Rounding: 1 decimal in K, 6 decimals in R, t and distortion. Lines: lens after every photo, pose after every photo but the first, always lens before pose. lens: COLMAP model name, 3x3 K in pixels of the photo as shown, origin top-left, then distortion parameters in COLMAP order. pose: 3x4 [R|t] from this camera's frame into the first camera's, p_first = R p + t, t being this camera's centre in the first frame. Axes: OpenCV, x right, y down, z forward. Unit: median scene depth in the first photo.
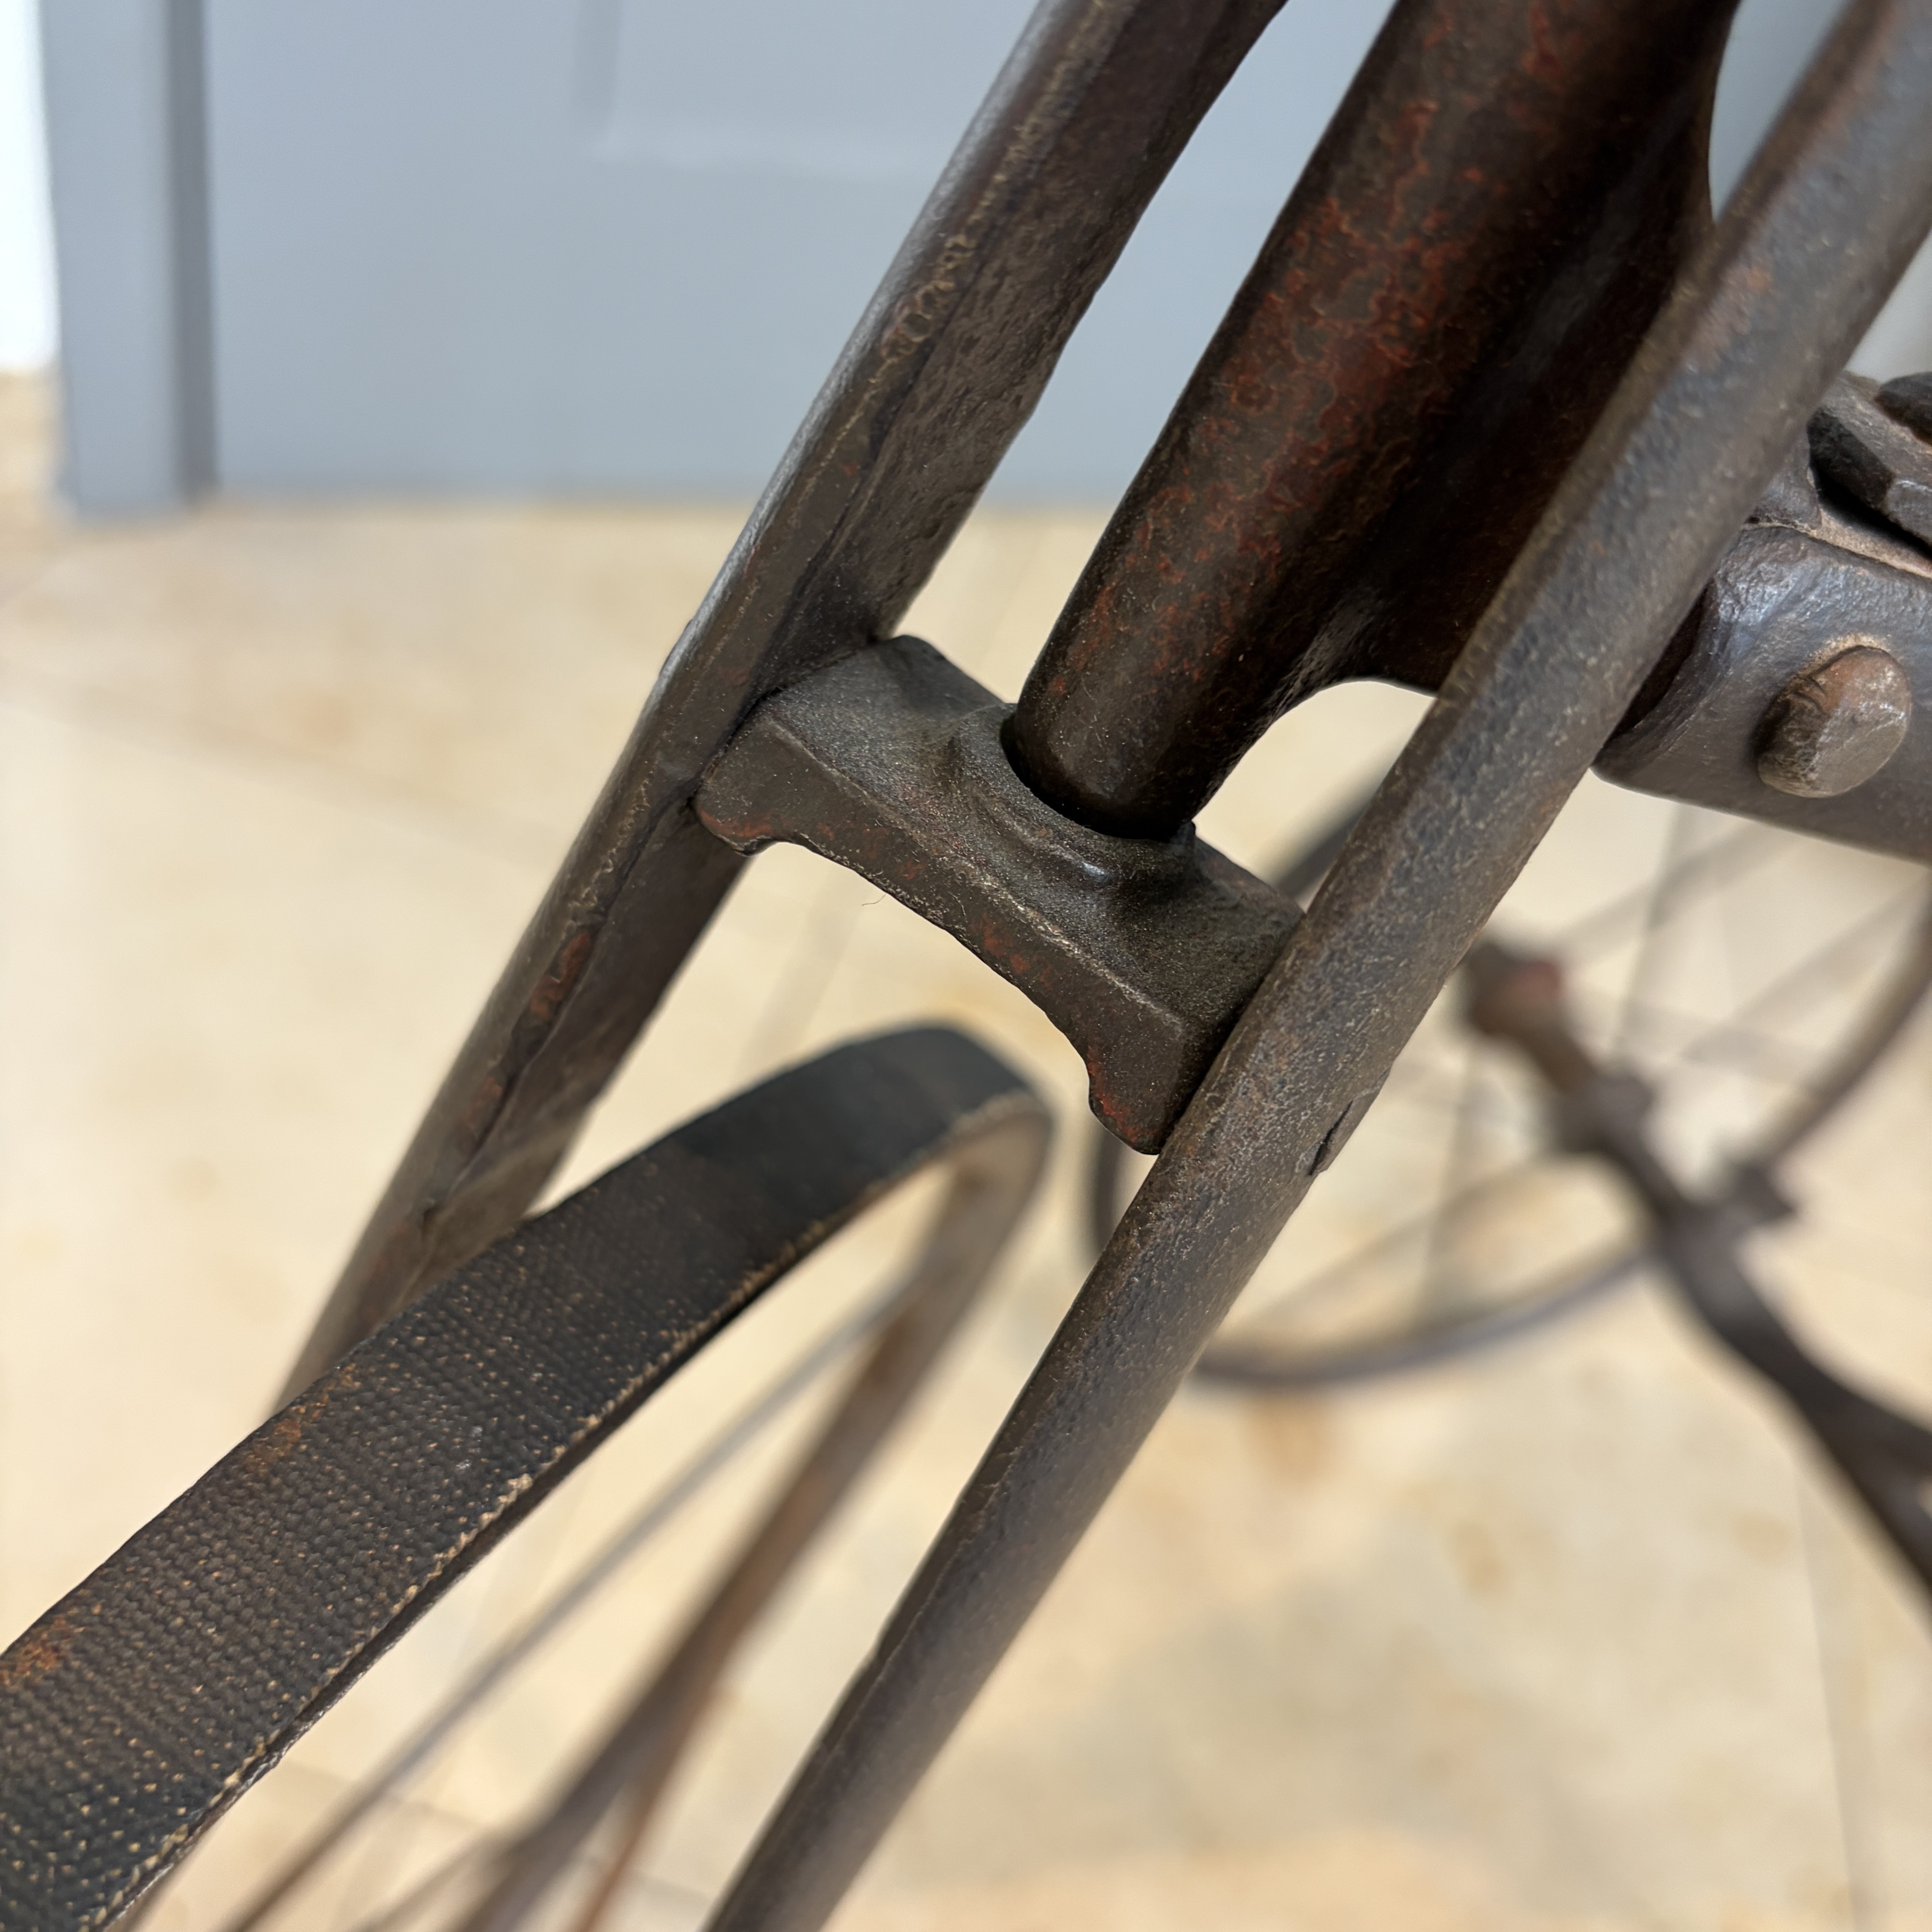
lens RADIAL K [[2013.6, 0, 964.6], [0, 2013.6, 959.6], [0, 0, 1]] dist [-0.008525, 0.000000]
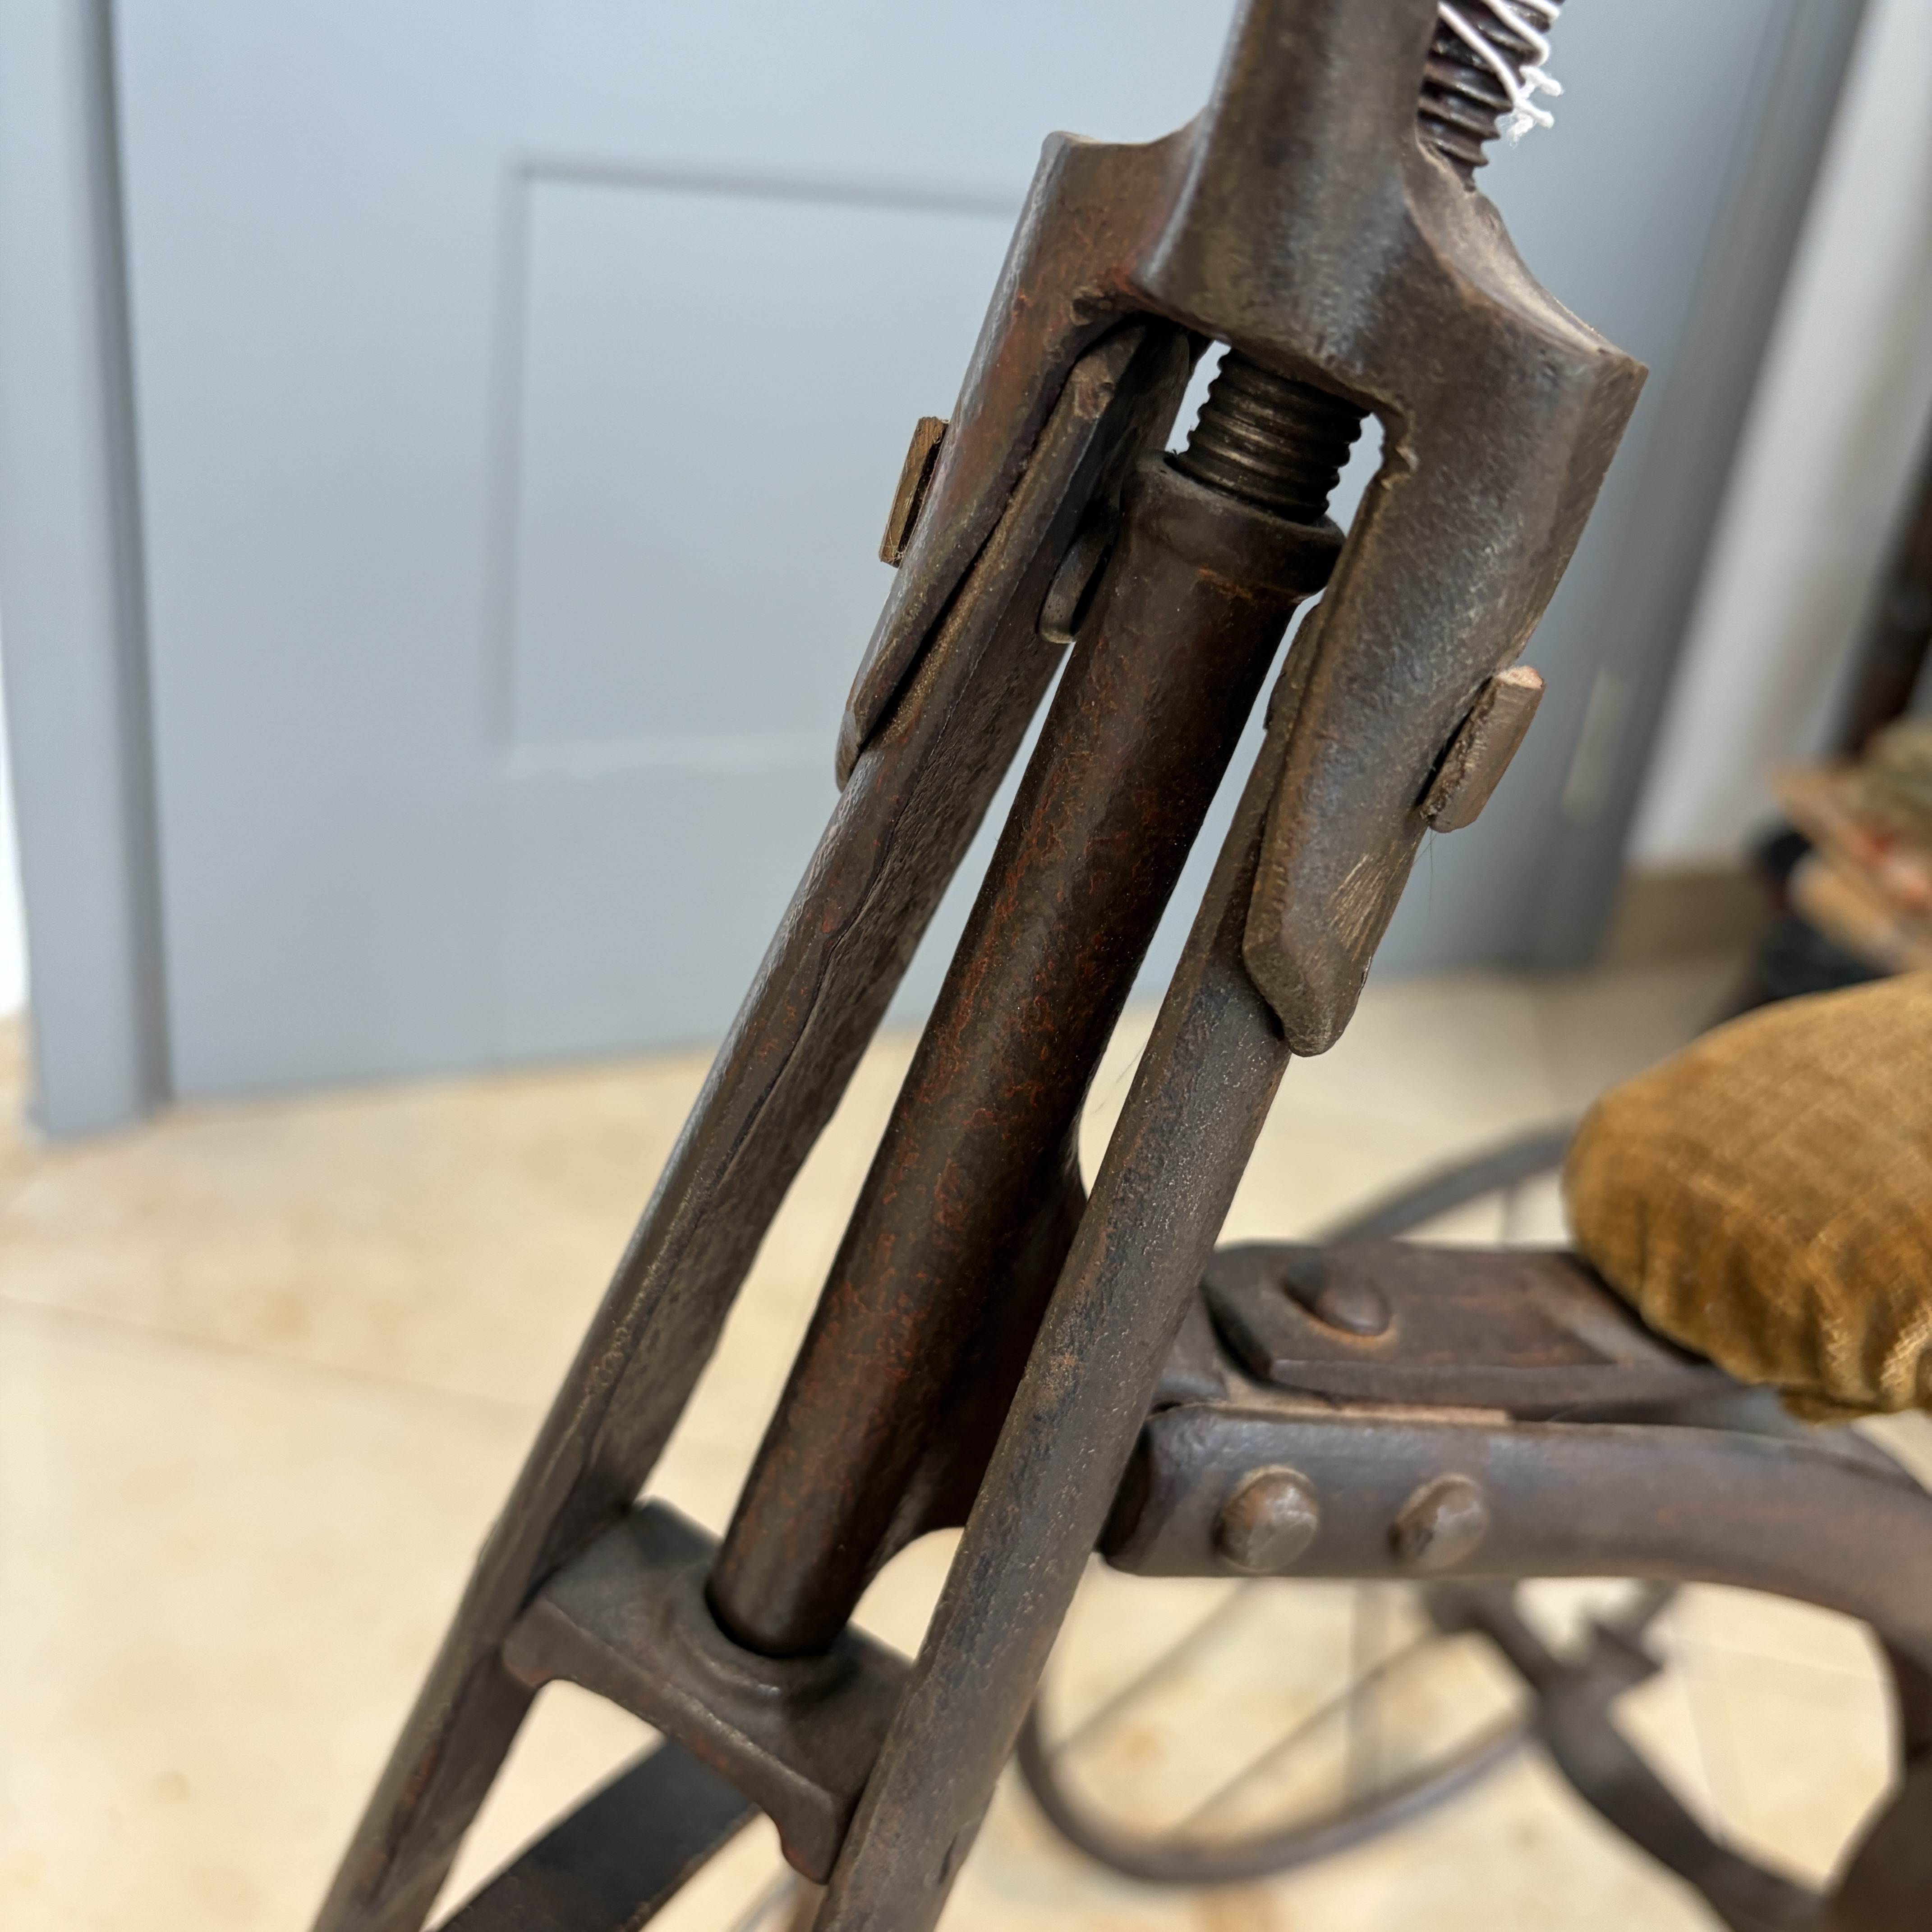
lens RADIAL K [[2013.6, 0, 924.3], [0, 2013.6, 979.9], [0, 0, 1]] dist [-0.008525, 0.000000]
pose [[0.994912, -0.100566, 0.005995, 0.219930], [0.099726, 0.974665, -0.200209, -0.241628], [0.014292, 0.199789, 0.979735, -0.543301]]
